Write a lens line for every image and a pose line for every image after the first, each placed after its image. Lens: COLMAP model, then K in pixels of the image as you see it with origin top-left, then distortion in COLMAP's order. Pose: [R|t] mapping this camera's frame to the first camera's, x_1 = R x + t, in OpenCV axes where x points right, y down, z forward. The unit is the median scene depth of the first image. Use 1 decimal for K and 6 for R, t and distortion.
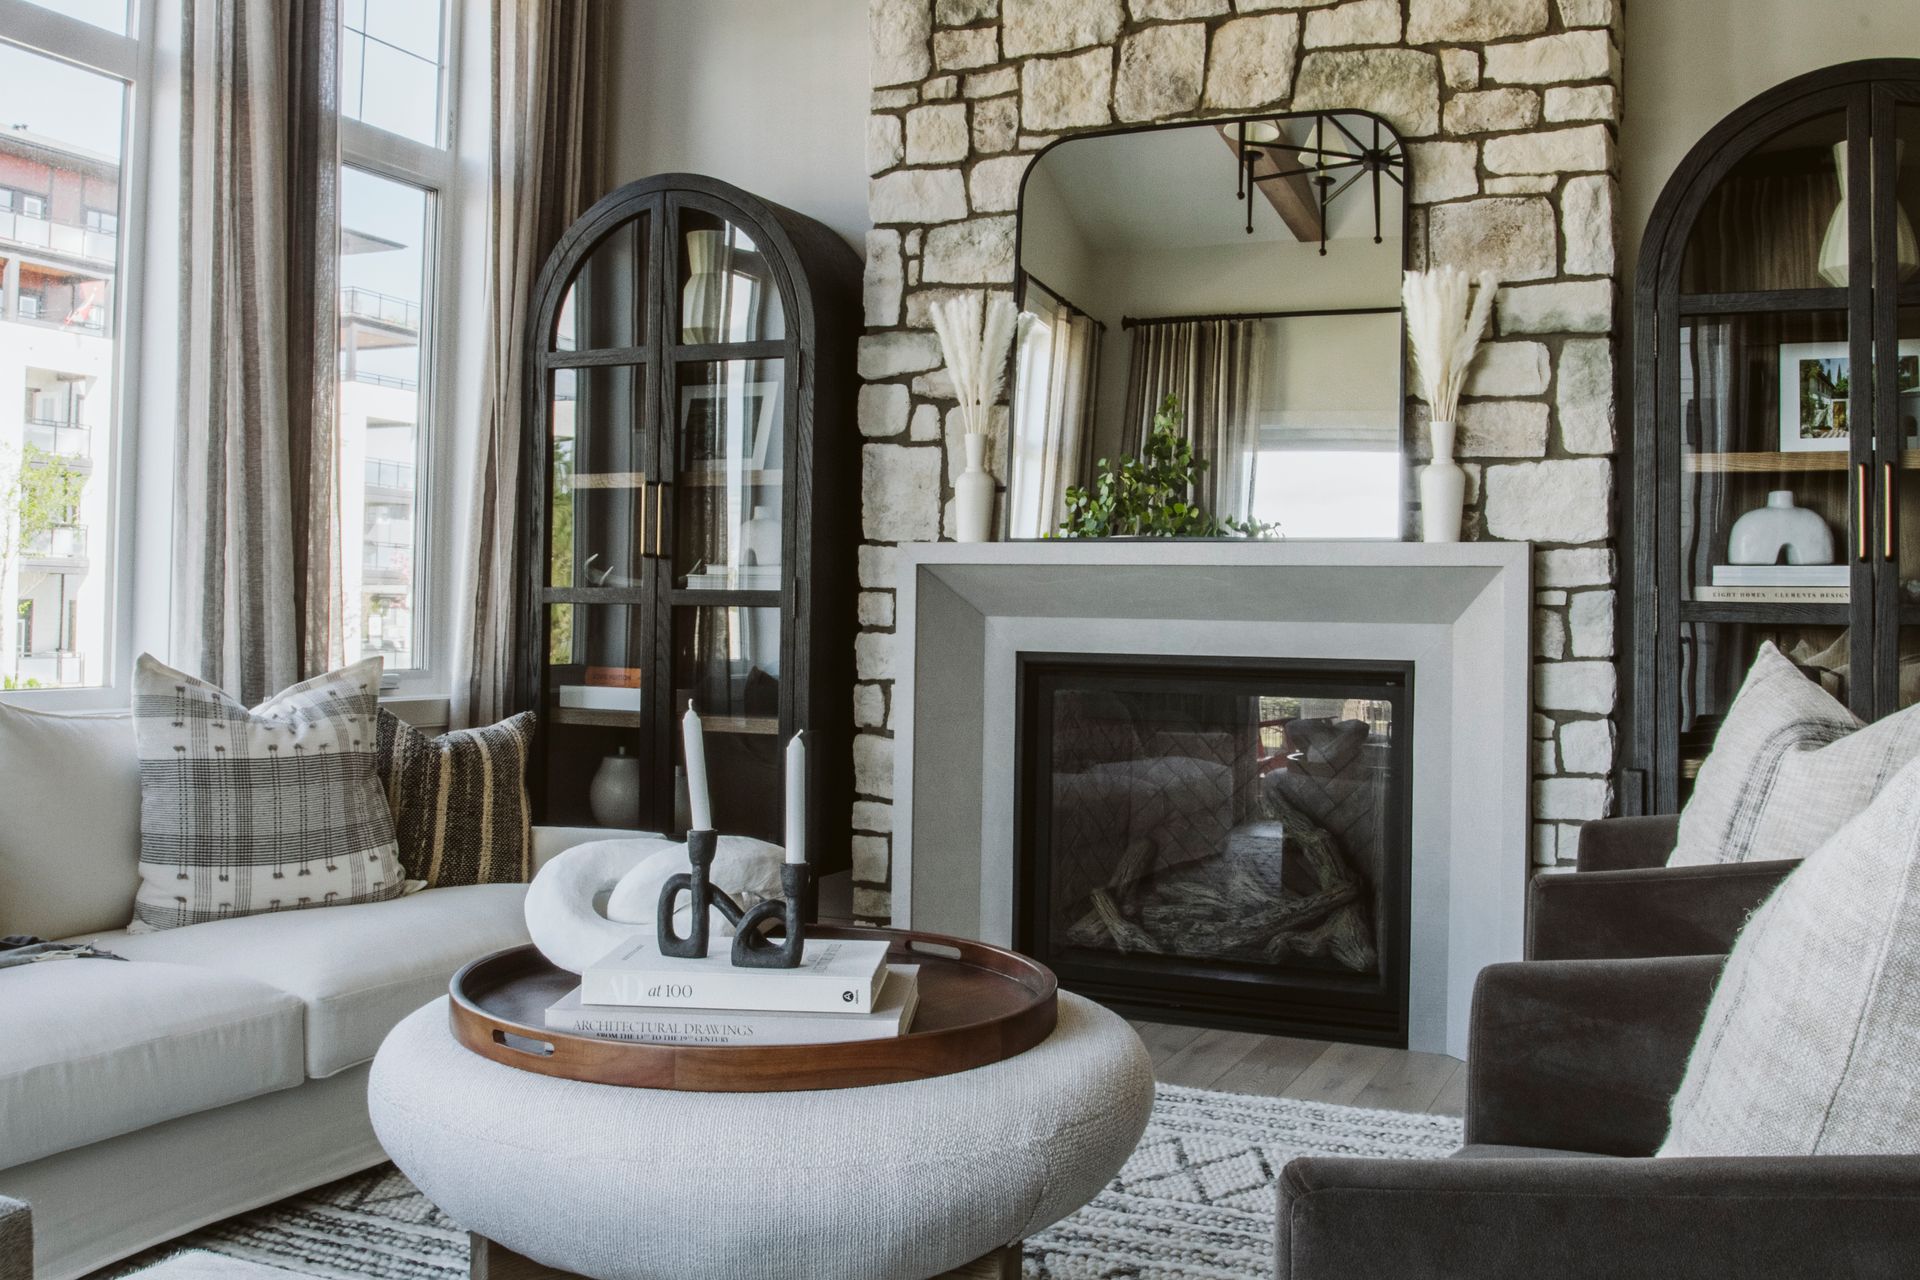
lens RADIAL K [[1816.6, 0, 964.2], [0, 1816.6, 541.9], [0, 0, 1]] dist [-0.044246, 0.012528]
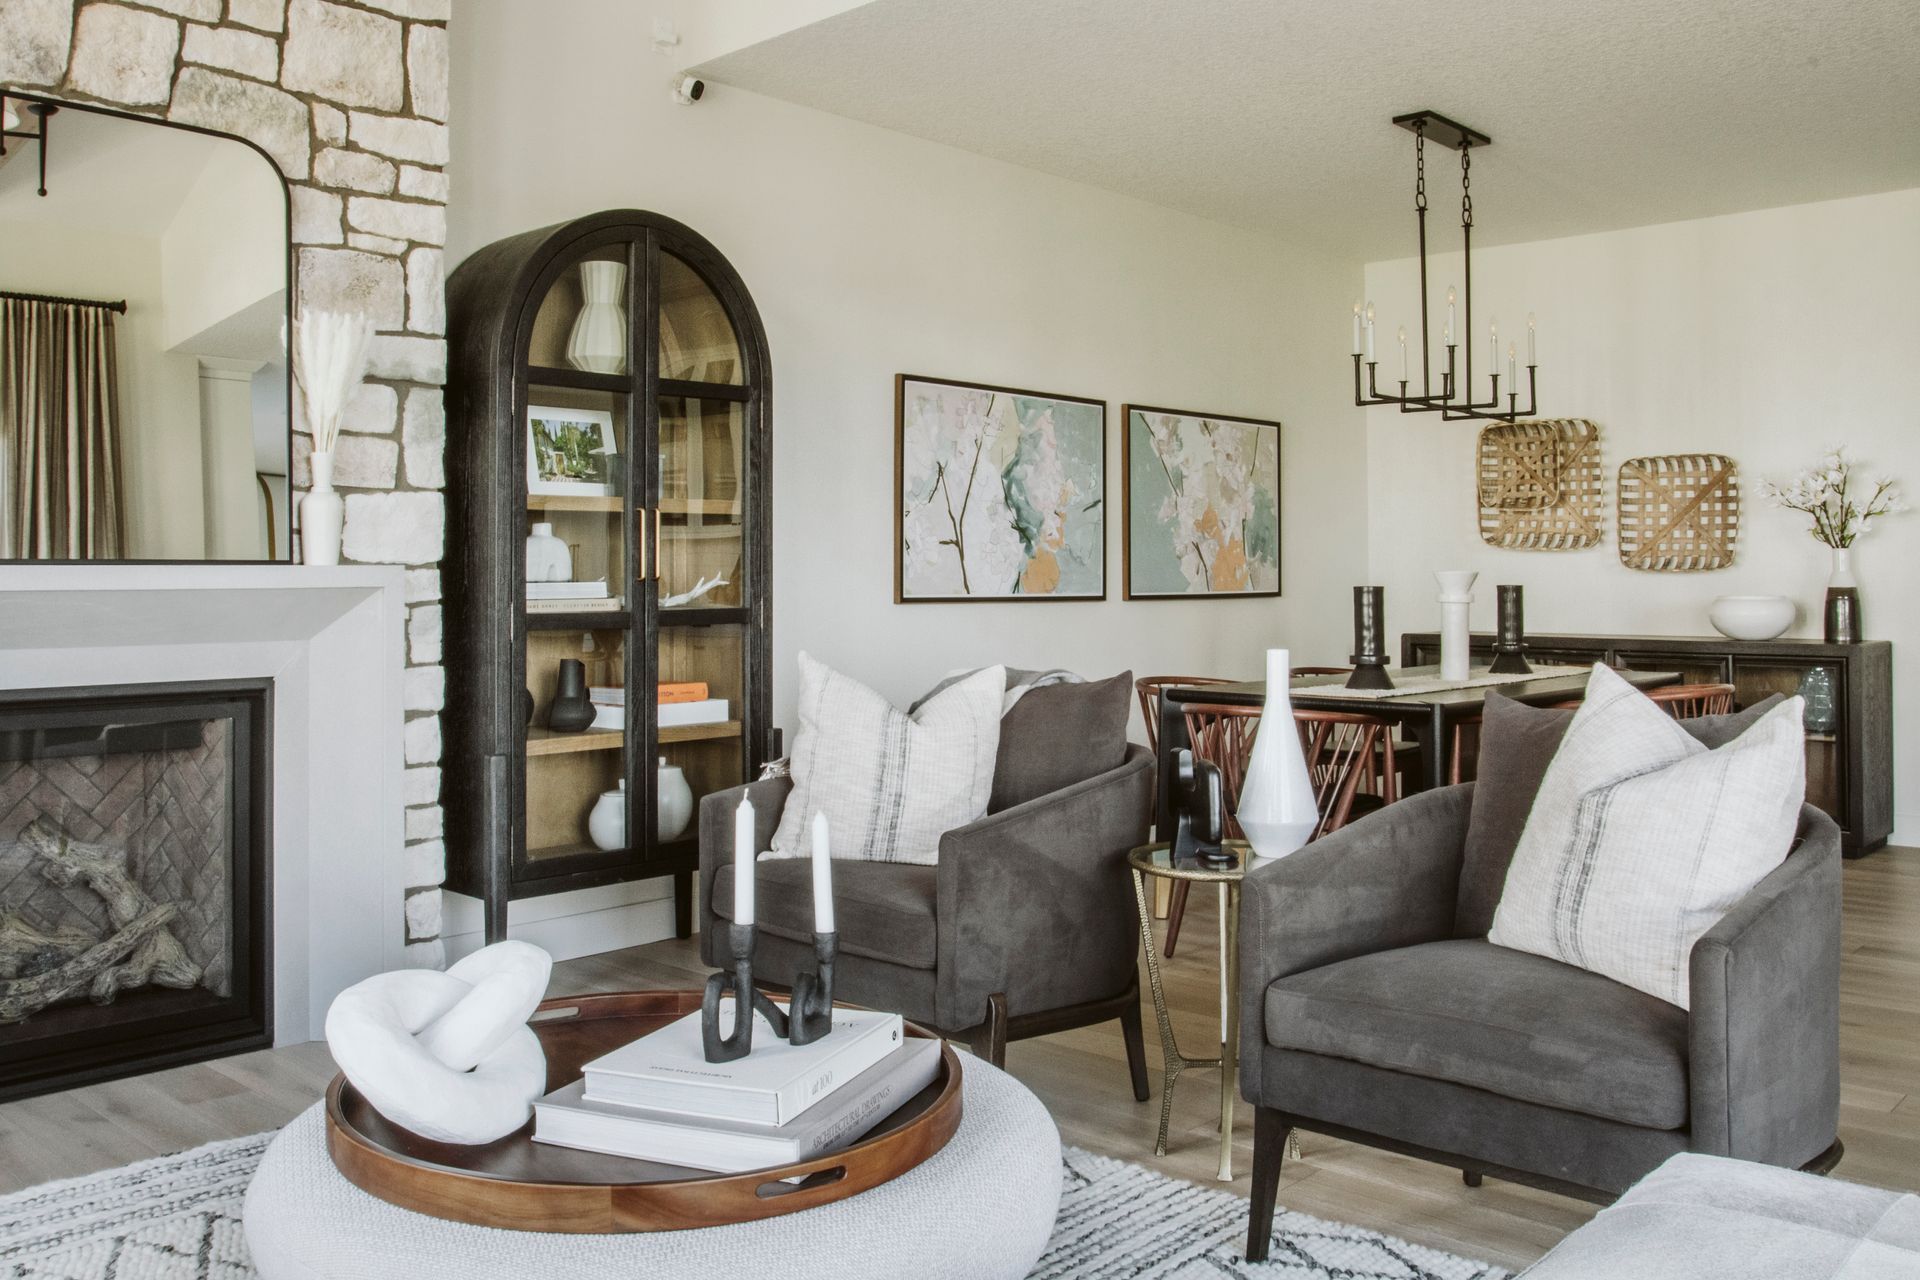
lens RADIAL K [[1638.3, 0, 967.5], [0, 1638.3, 493.4], [0, 0, 1]] dist [-0.046485, 0.015693]
pose [[0.326863, 0.026486, 0.944700, -0.530217], [-0.028366, 0.999432, -0.018206, -0.035867], [-0.944646, -0.020846, 0.327429, 0.326780]]
